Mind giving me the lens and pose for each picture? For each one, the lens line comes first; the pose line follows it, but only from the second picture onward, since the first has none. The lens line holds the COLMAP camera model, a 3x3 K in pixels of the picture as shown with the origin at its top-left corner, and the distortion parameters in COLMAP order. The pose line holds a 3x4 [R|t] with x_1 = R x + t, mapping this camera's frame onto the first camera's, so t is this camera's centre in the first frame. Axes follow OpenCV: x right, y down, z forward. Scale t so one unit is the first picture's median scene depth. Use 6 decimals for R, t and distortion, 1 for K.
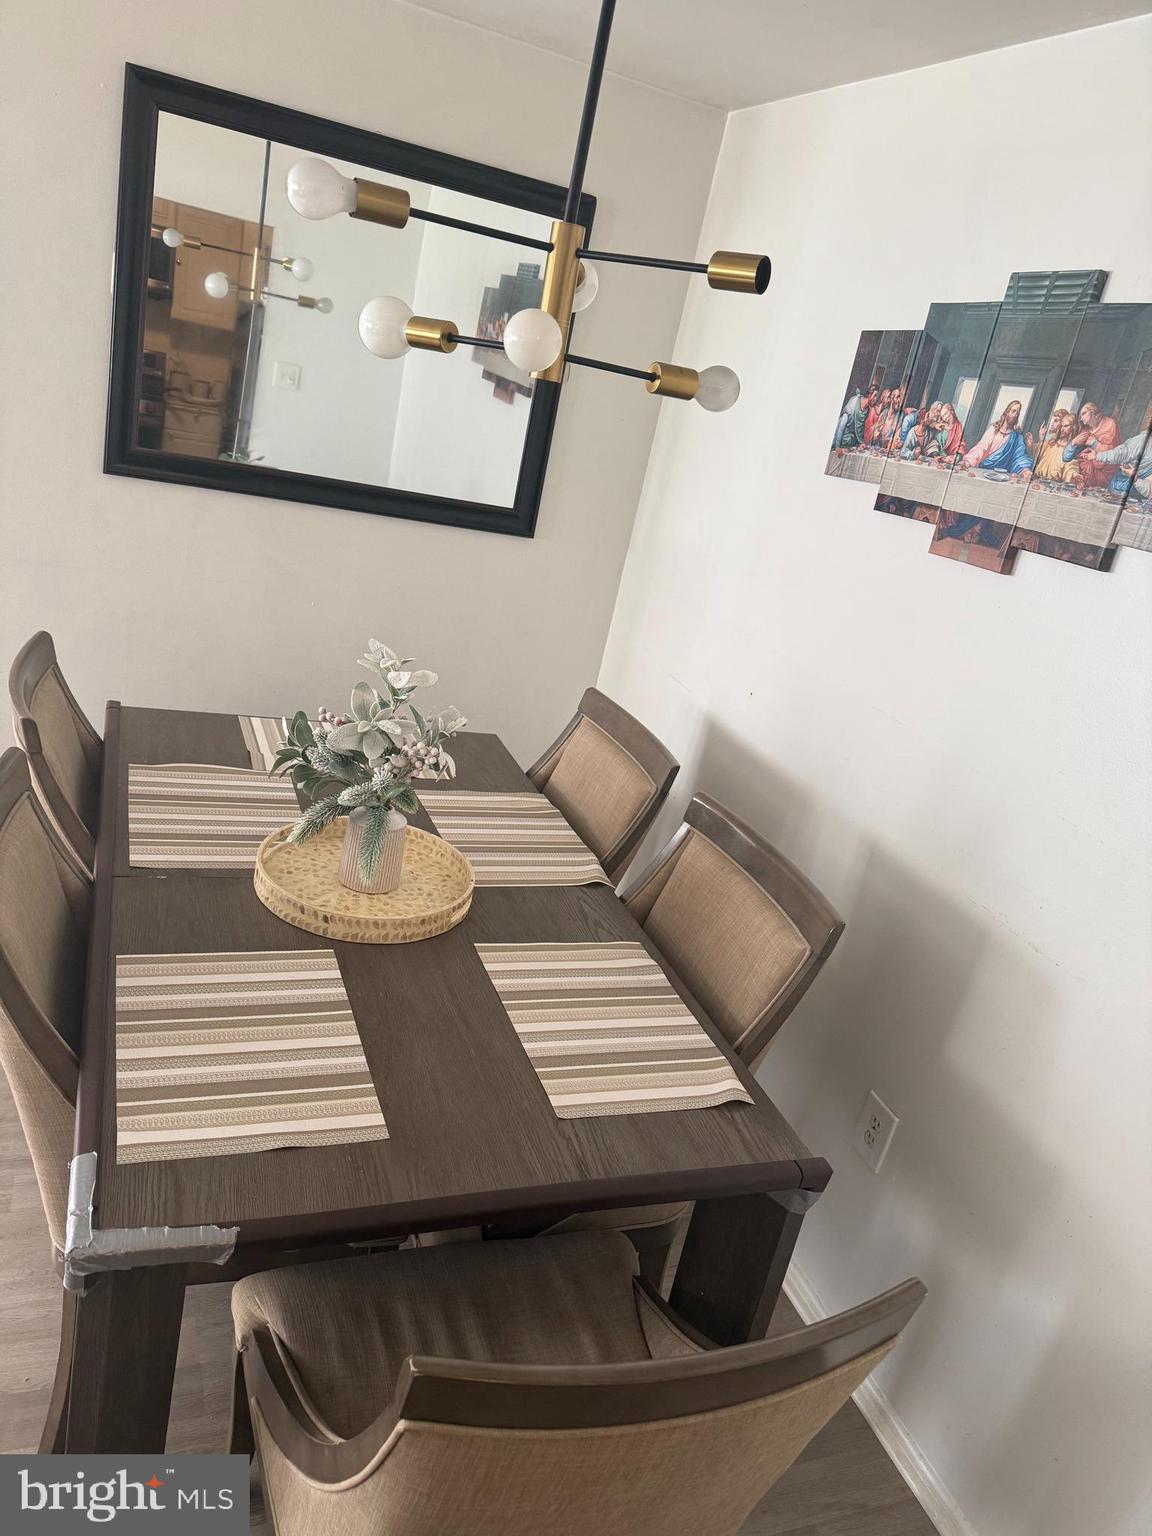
lens RADIAL K [[1093.8, 0, 580.8], [0, 1093.8, 739.7], [0, 0, 1]] dist [0.003455, -0.006790]
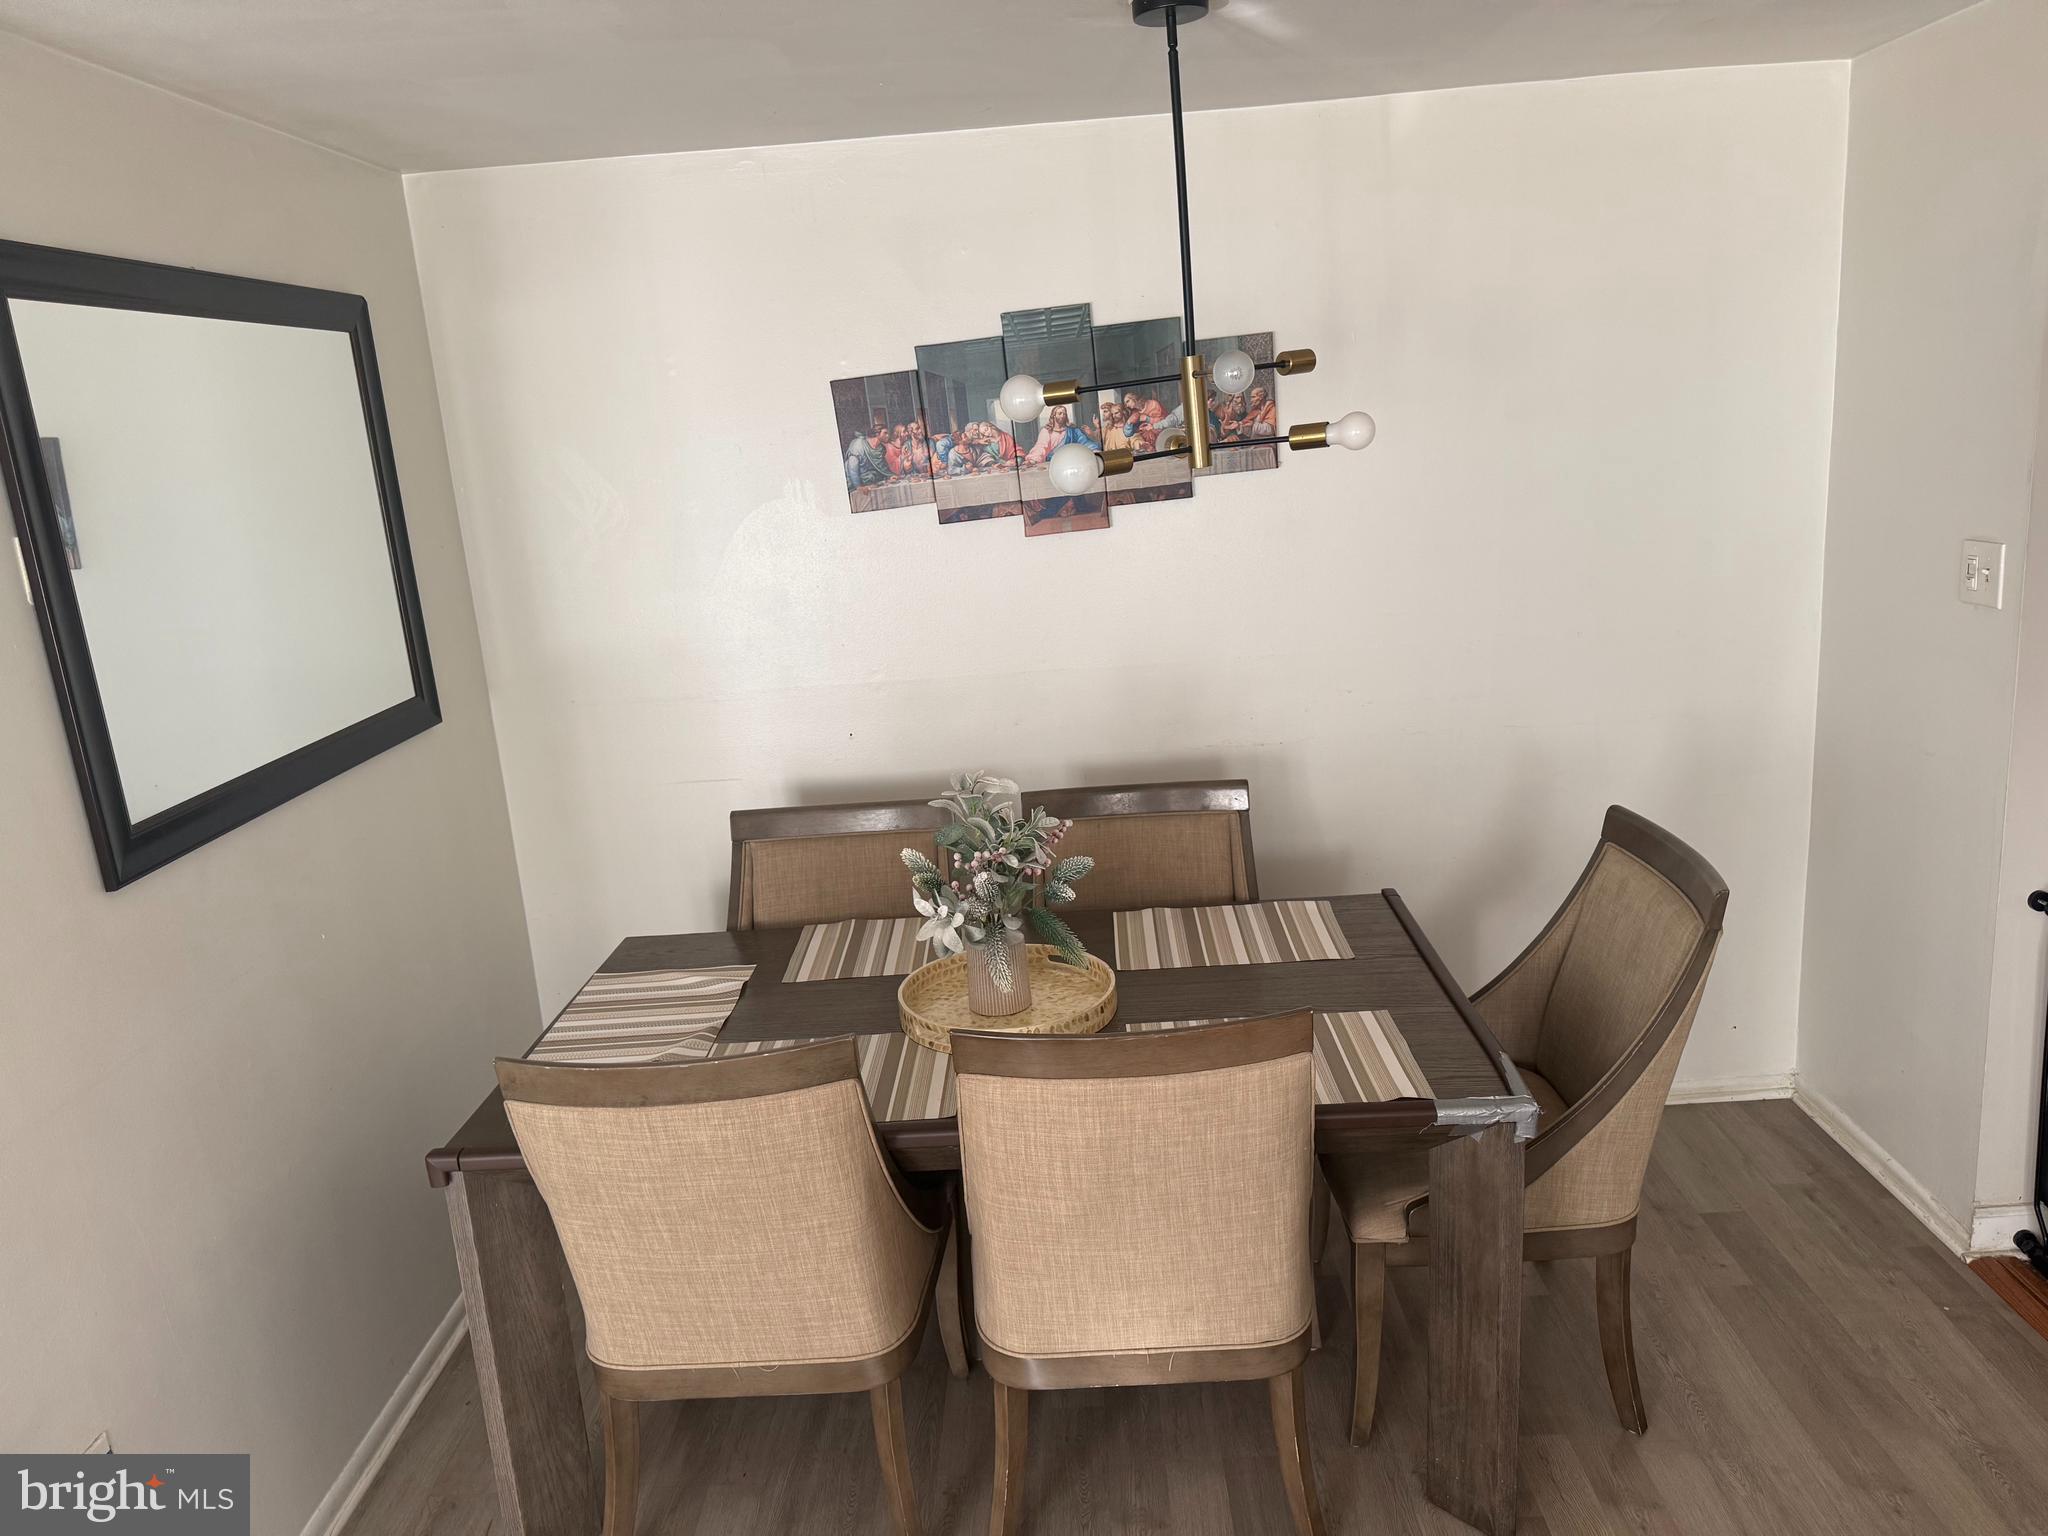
lens RADIAL K [[1458.4, 0, 1016.4], [0, 1458.4, 766.8], [0, 0, 1]] dist [0.003455, -0.006790]
pose [[0.360572, -0.440410, 0.822208, -1.134497], [0.442513, 0.856758, 0.264856, -0.385197], [-0.821079, 0.268338, 0.503810, 0.250991]]
